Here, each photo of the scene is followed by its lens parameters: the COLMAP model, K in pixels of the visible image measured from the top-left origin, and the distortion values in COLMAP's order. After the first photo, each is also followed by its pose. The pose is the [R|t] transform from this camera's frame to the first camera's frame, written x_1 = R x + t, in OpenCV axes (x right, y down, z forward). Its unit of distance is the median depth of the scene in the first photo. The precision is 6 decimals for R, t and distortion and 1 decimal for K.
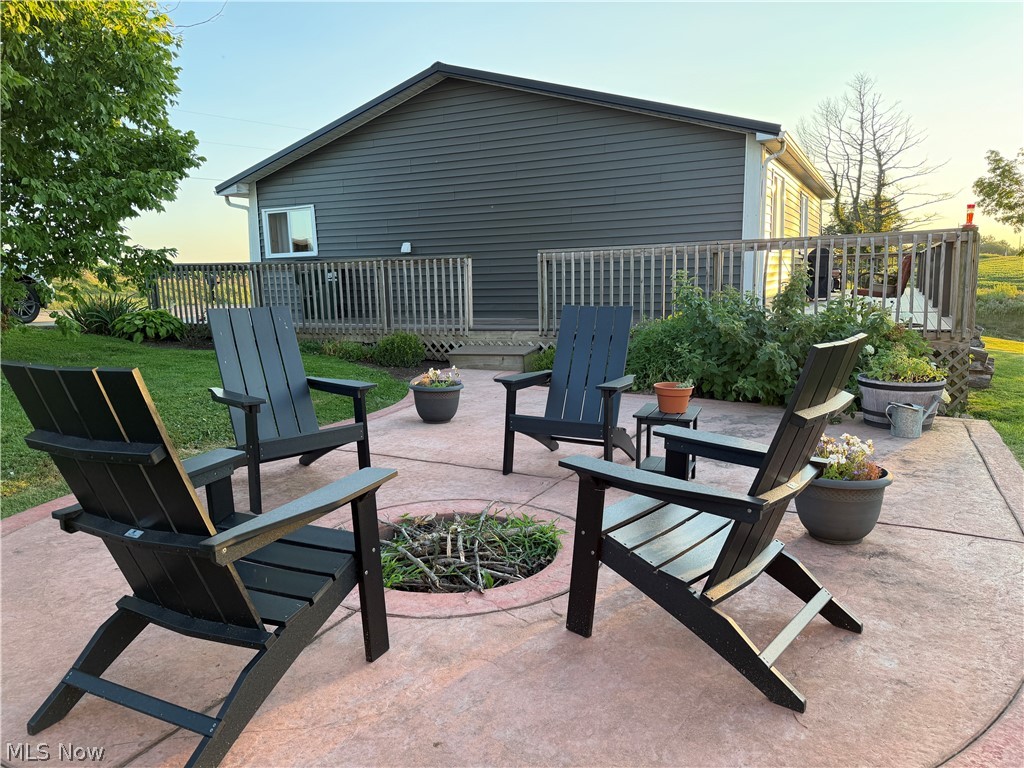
lens RADIAL K [[715.4, 0, 517.3], [0, 715.4, 383.5], [0, 0, 1]] dist [0.127460, -0.176691]
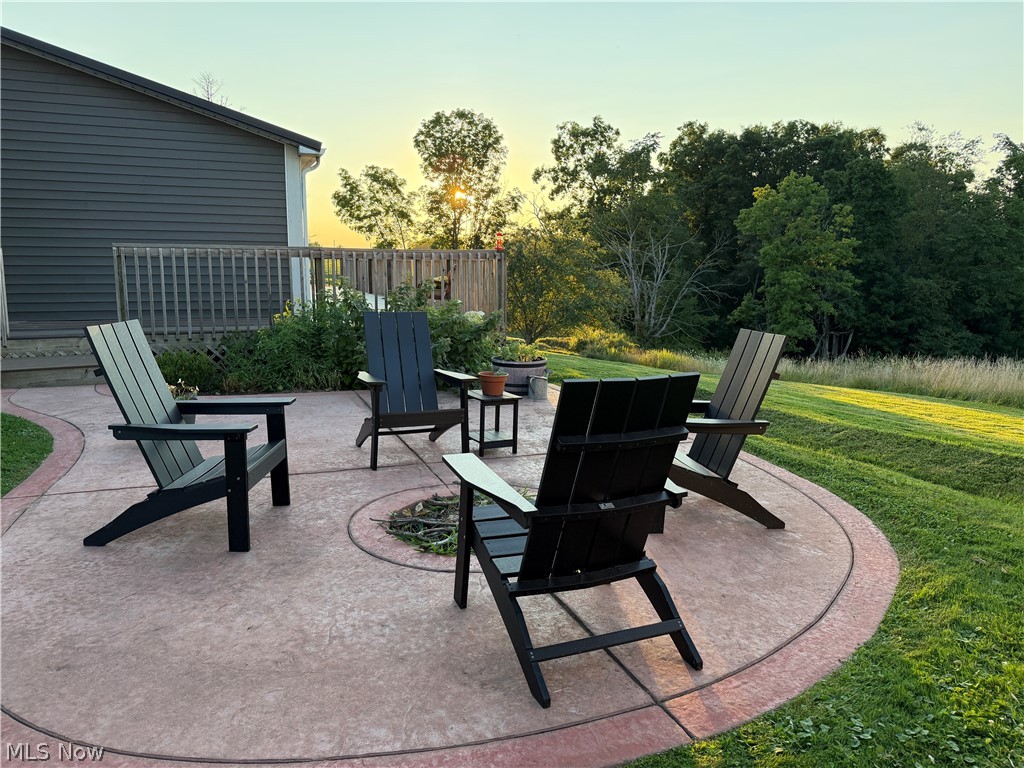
lens RADIAL K [[715.4, 0, 517.3], [0, 715.4, 383.5], [0, 0, 1]] dist [0.127460, -0.176691]
pose [[0.656044, -0.094736, 0.748754, -0.326660], [0.087248, 0.994959, 0.049442, -0.018301], [-0.749663, 0.032892, 0.661002, 0.056295]]
